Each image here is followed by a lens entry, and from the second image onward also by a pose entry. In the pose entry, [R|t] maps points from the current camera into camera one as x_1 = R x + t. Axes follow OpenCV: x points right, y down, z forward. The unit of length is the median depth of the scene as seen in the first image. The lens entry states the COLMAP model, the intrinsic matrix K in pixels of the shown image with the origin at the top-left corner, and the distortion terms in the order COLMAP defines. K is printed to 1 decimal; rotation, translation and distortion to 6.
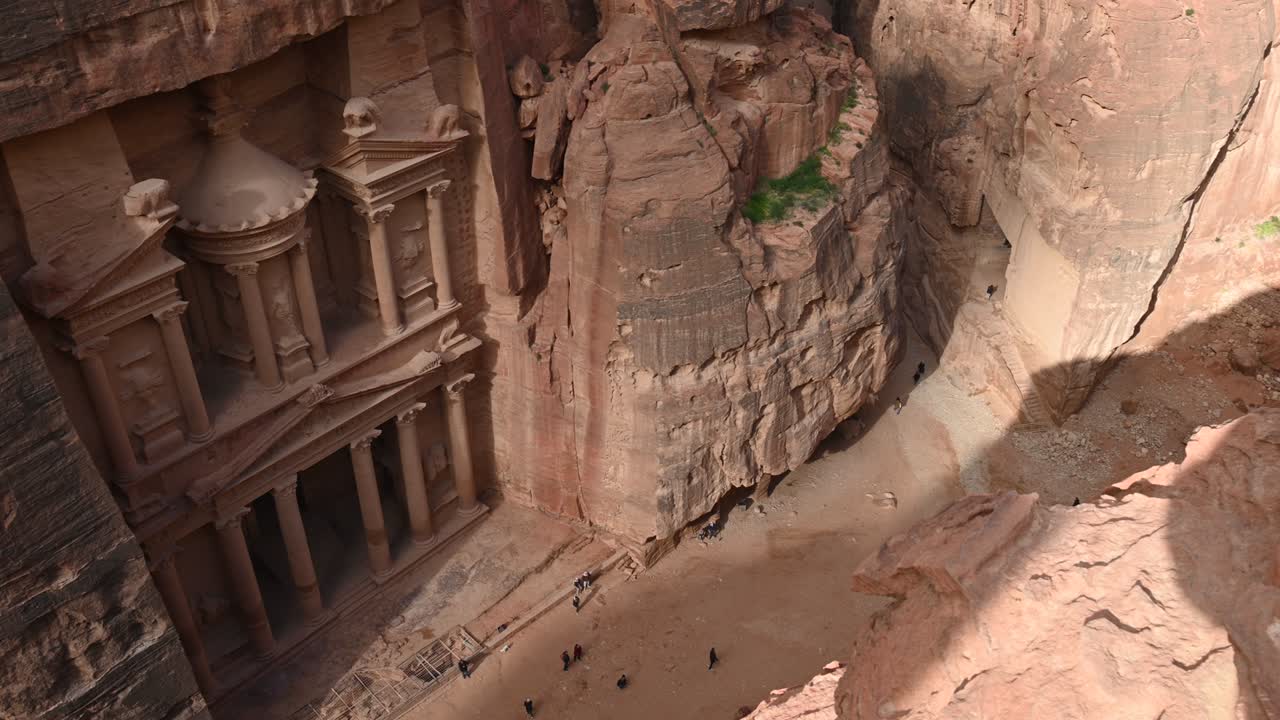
lens RADIAL K [[1092.8, 0, 640.0], [0, 1092.8, 360.0], [0, 0, 1]] dist [-0.002506, 0.001219]
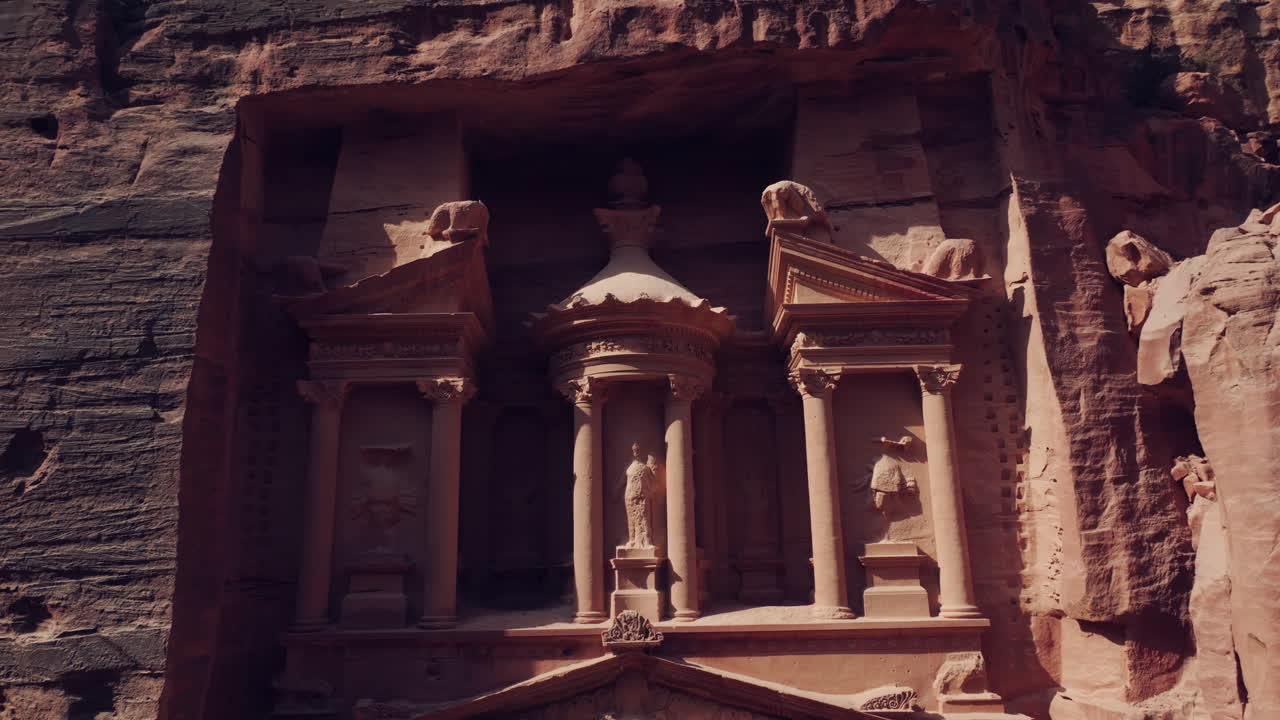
lens RADIAL K [[882.3, 0, 640.0], [0, 882.3, 360.0], [0, 0, 1]] dist [0.004241, 0.003368]
pose [[0.650782, -0.200353, -0.732354, 0.065251], [-0.416031, 0.712773, -0.564689, 0.181472], [0.635139, 0.672171, 0.380506, 0.723223]]
